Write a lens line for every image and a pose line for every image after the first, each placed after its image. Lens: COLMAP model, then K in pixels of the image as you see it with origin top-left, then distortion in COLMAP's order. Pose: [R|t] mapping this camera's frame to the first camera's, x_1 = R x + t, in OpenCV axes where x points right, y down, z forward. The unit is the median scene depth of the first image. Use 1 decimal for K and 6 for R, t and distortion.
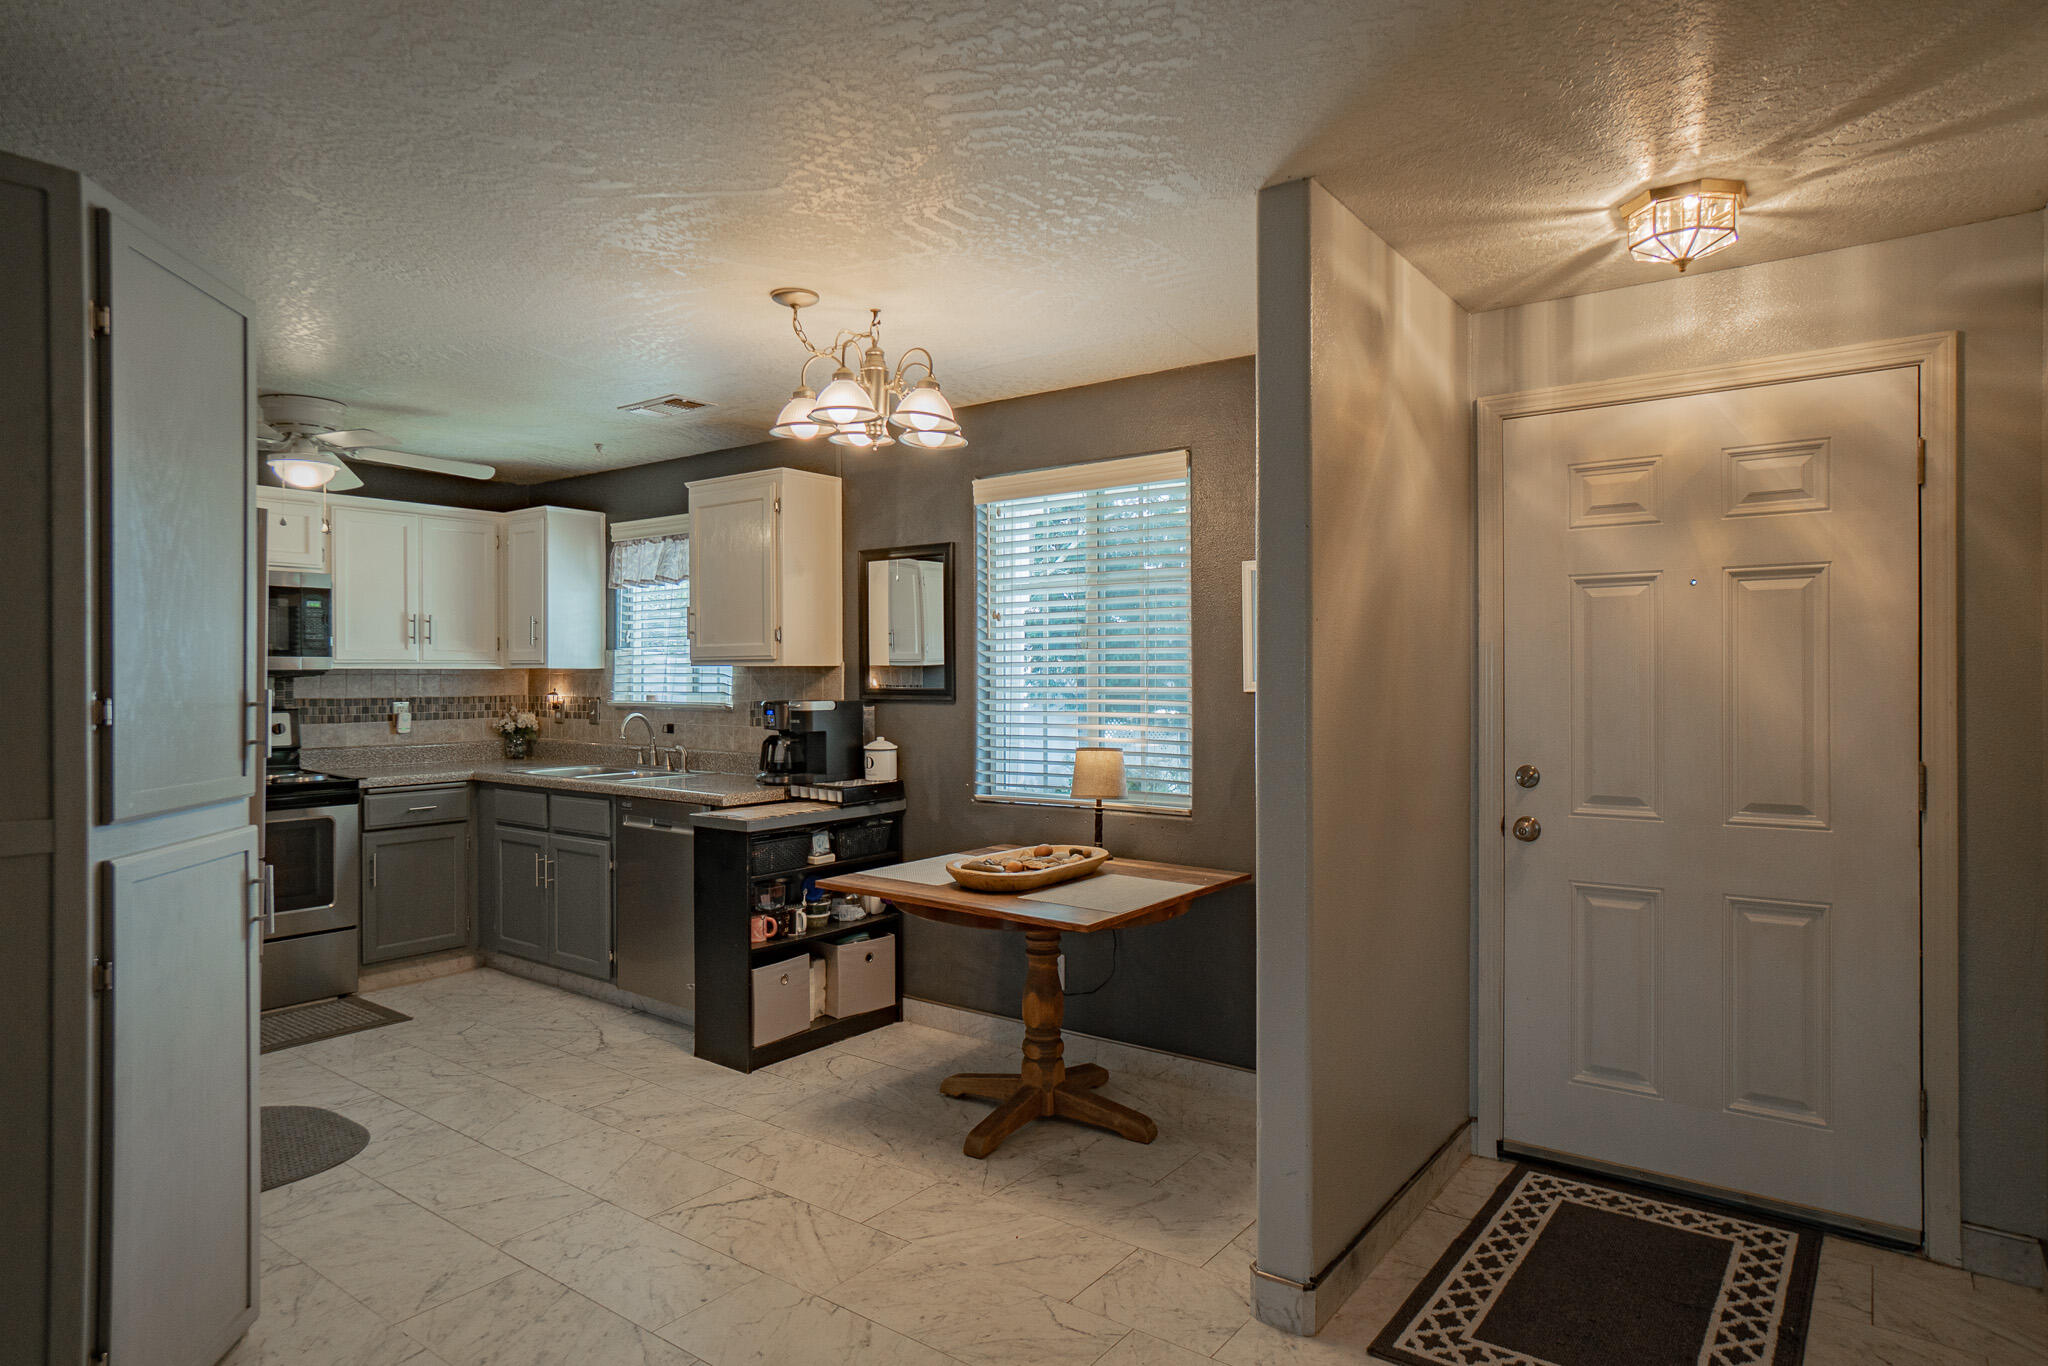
lens RADIAL K [[1288.9, 0, 1036.0], [0, 1288.9, 691.7], [0, 0, 1]] dist [0.002511, 0.024047]
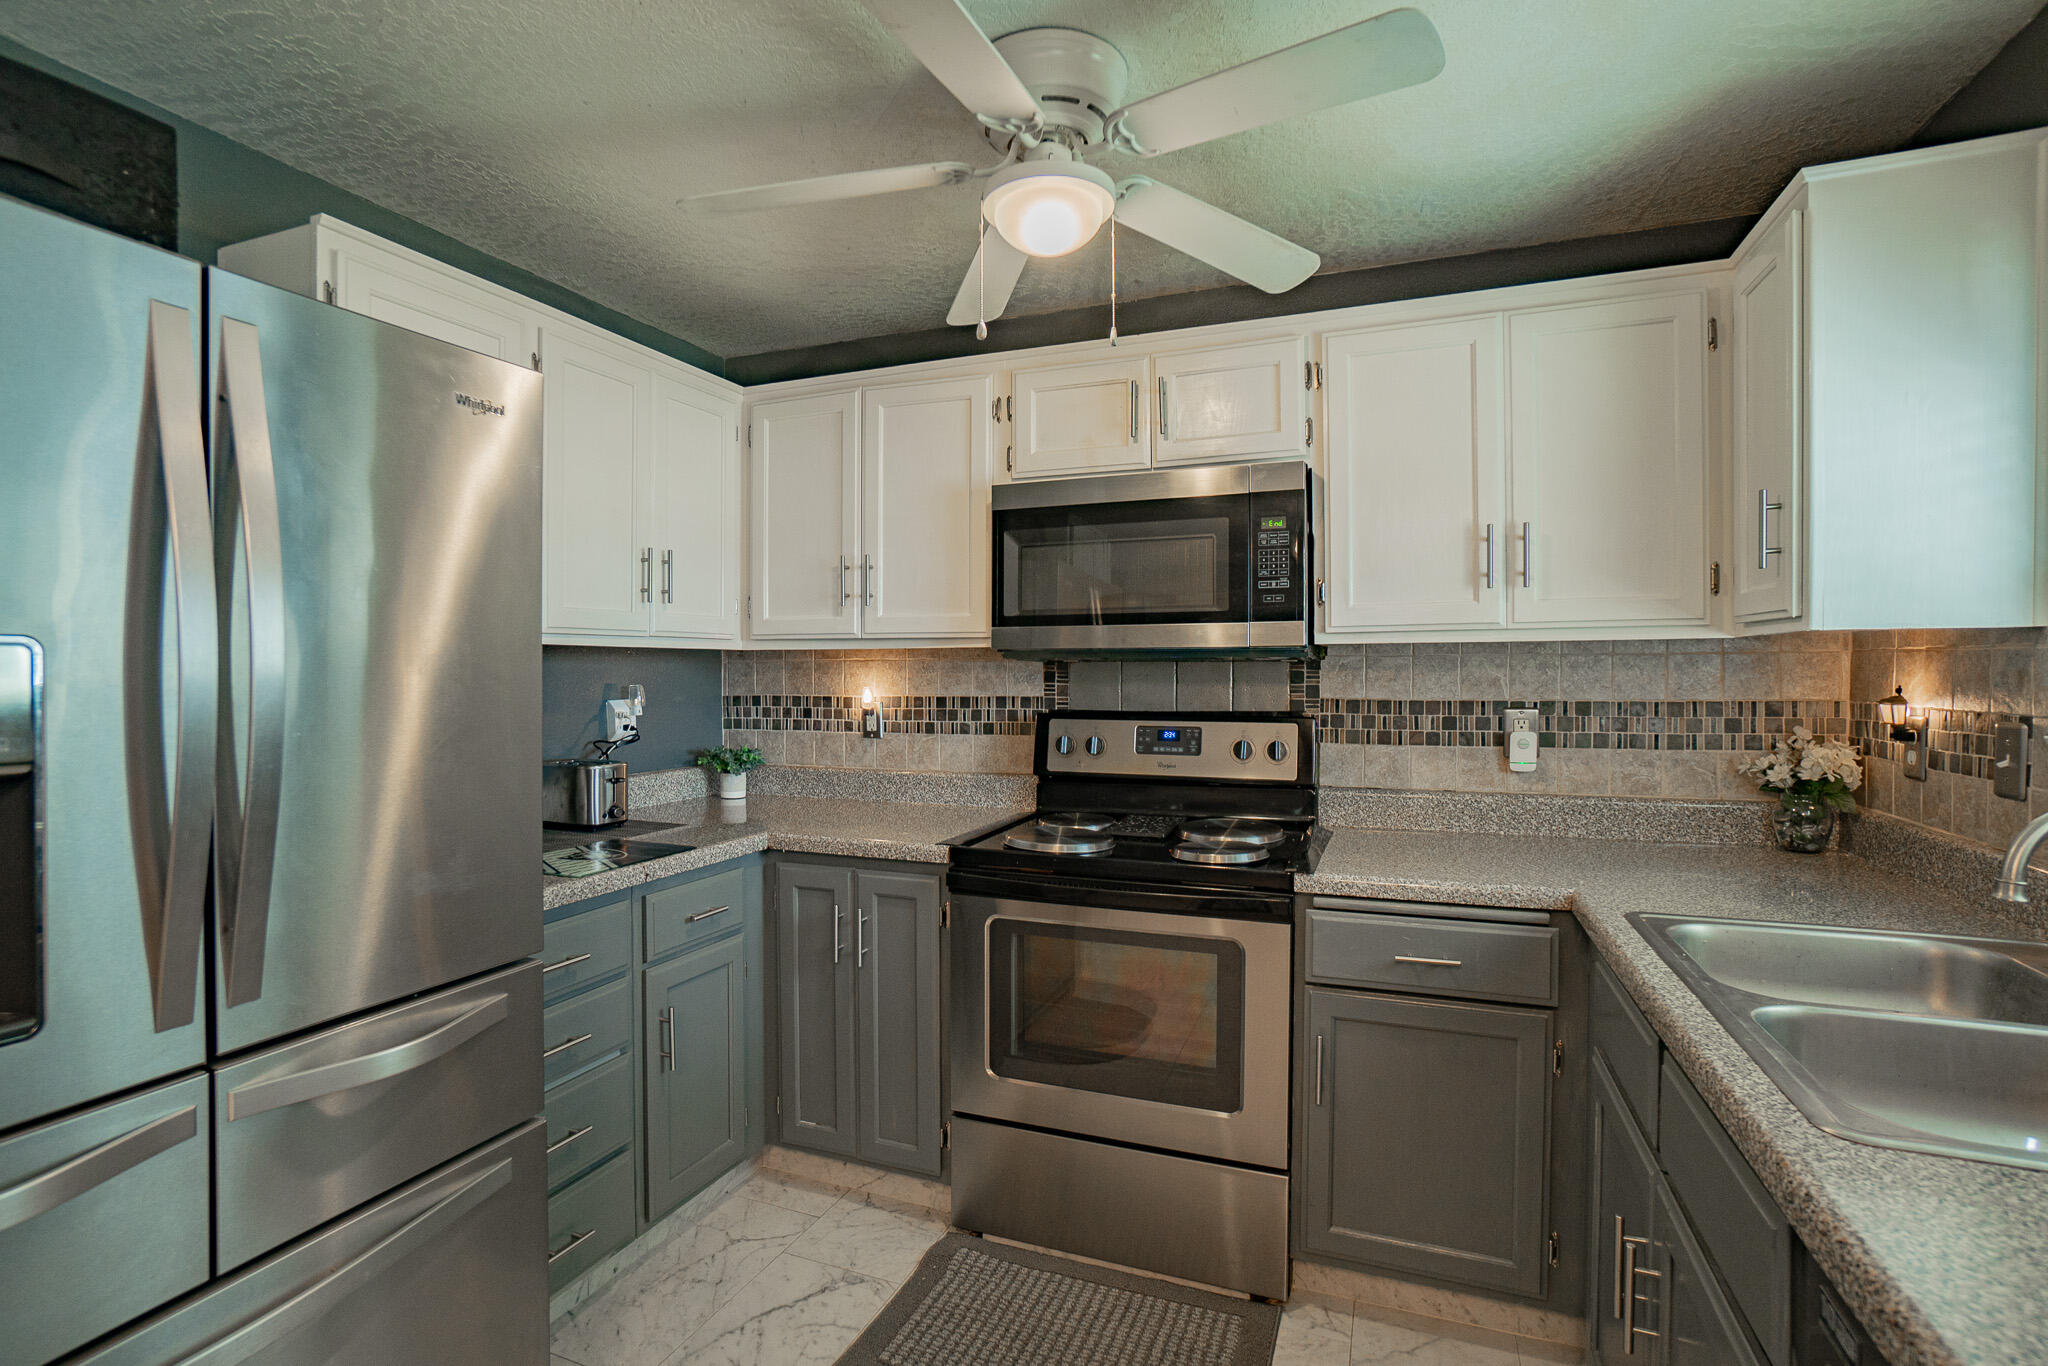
lens RADIAL K [[988.9, 0, 972.2], [0, 988.9, 682.6], [0, 0, 1]] dist [-0.028687, 0.002894]
pose [[0.261057, 0.012110, -0.965247, -0.201636], [-0.007207, 0.999918, 0.010596, -0.005387], [0.965296, 0.004190, 0.261123, 0.779352]]
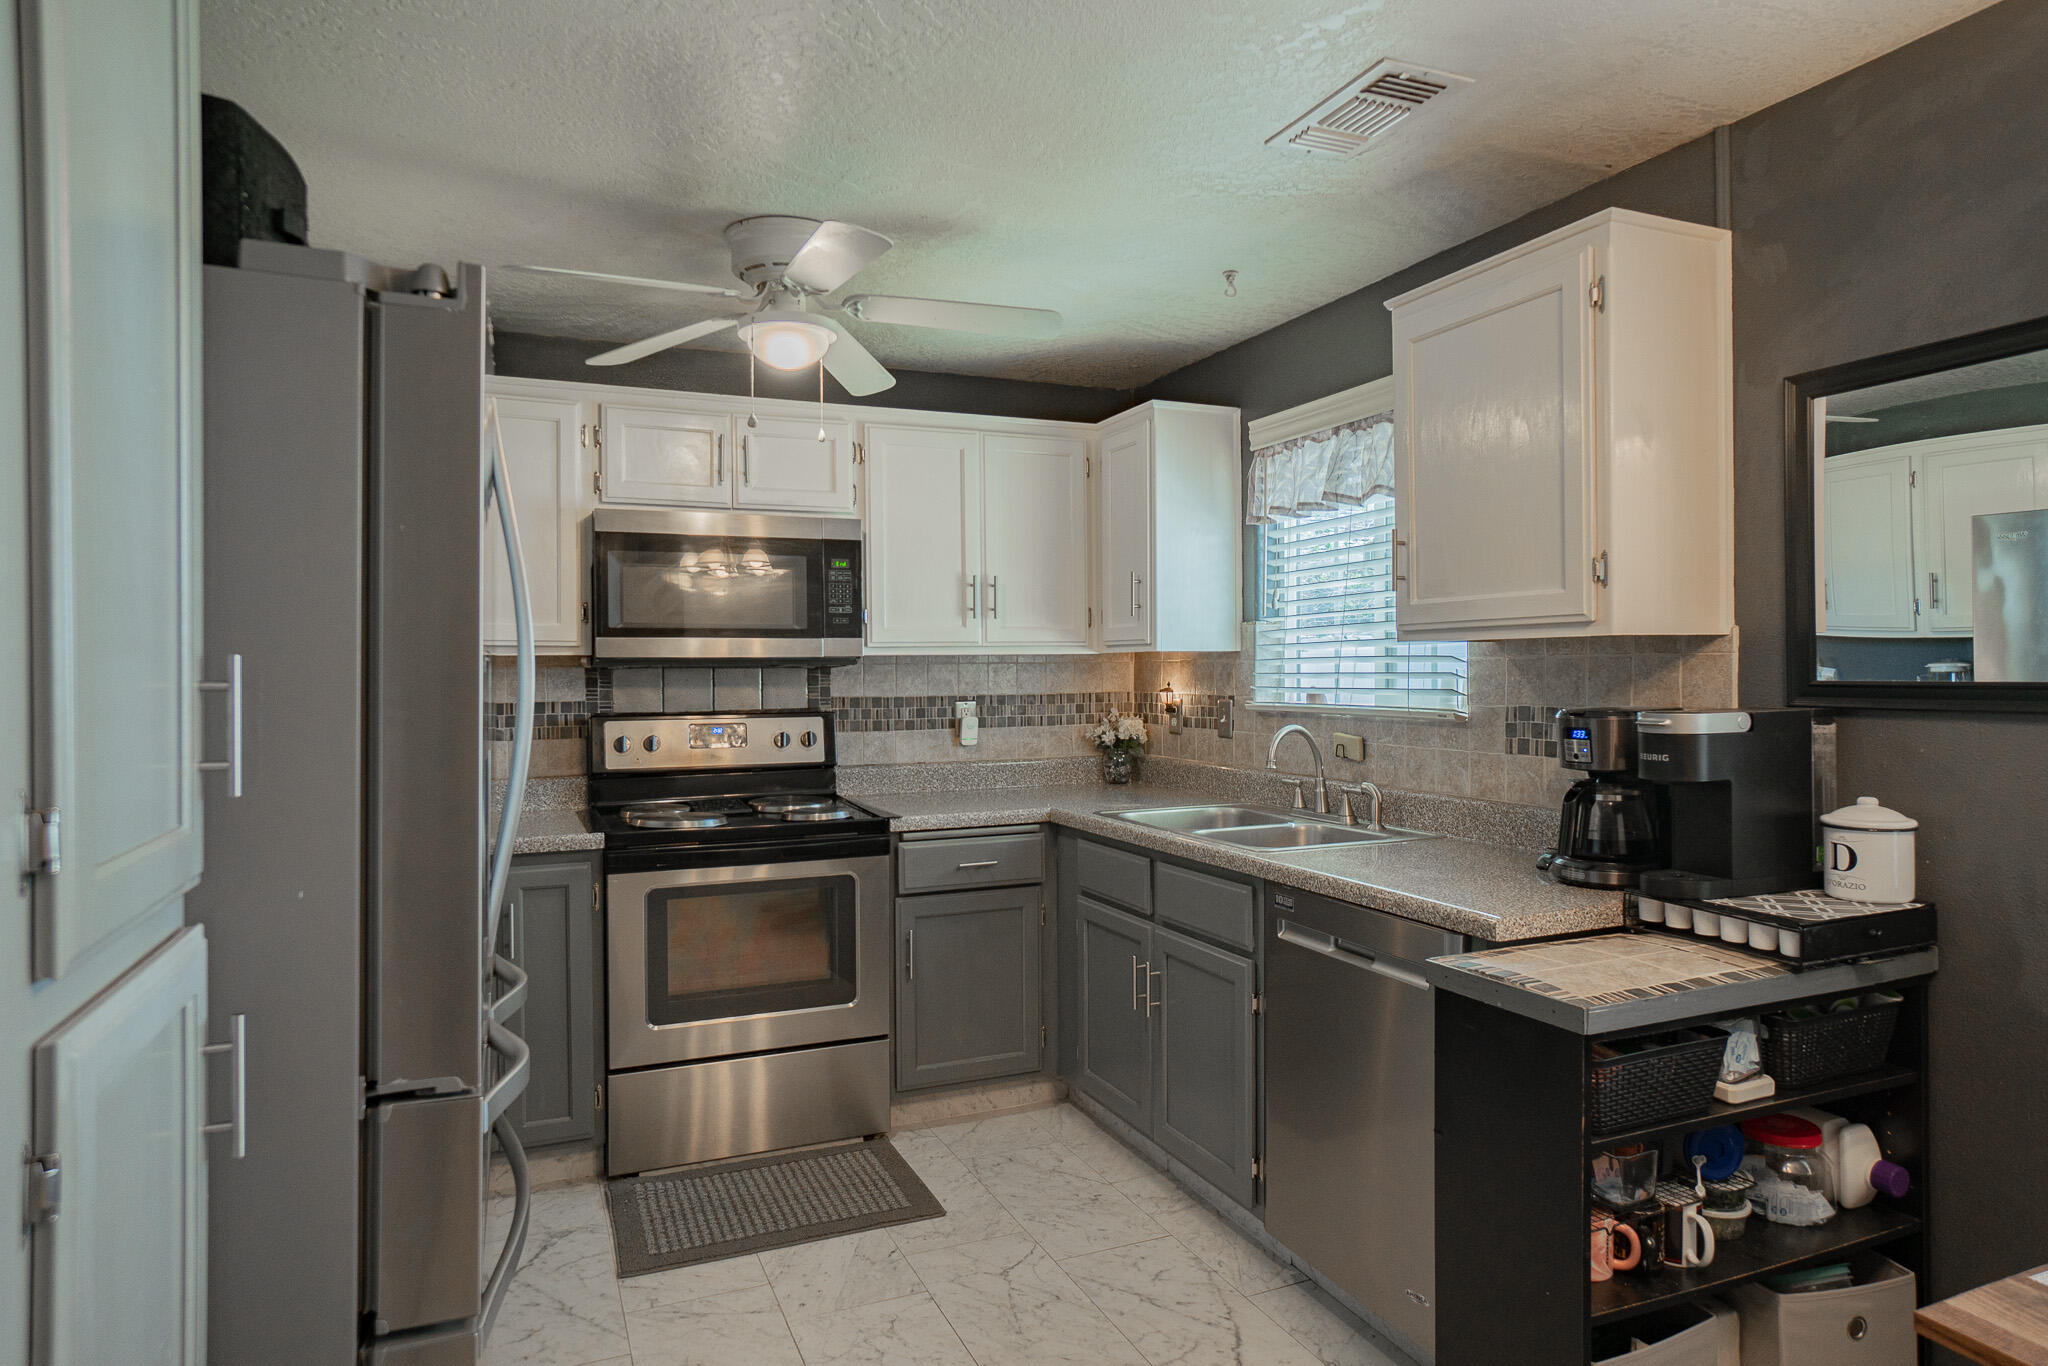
lens RADIAL K [[1291.4, 0, 978.6], [0, 1291.4, 676.8], [0, 0, 1]] dist [0.002374, 0.002179]
pose [[0.866376, -0.003433, -0.499380, -0.145711], [0.001423, 0.999989, -0.004406, -0.002875], [0.499390, 0.003106, 0.866372, 0.434086]]
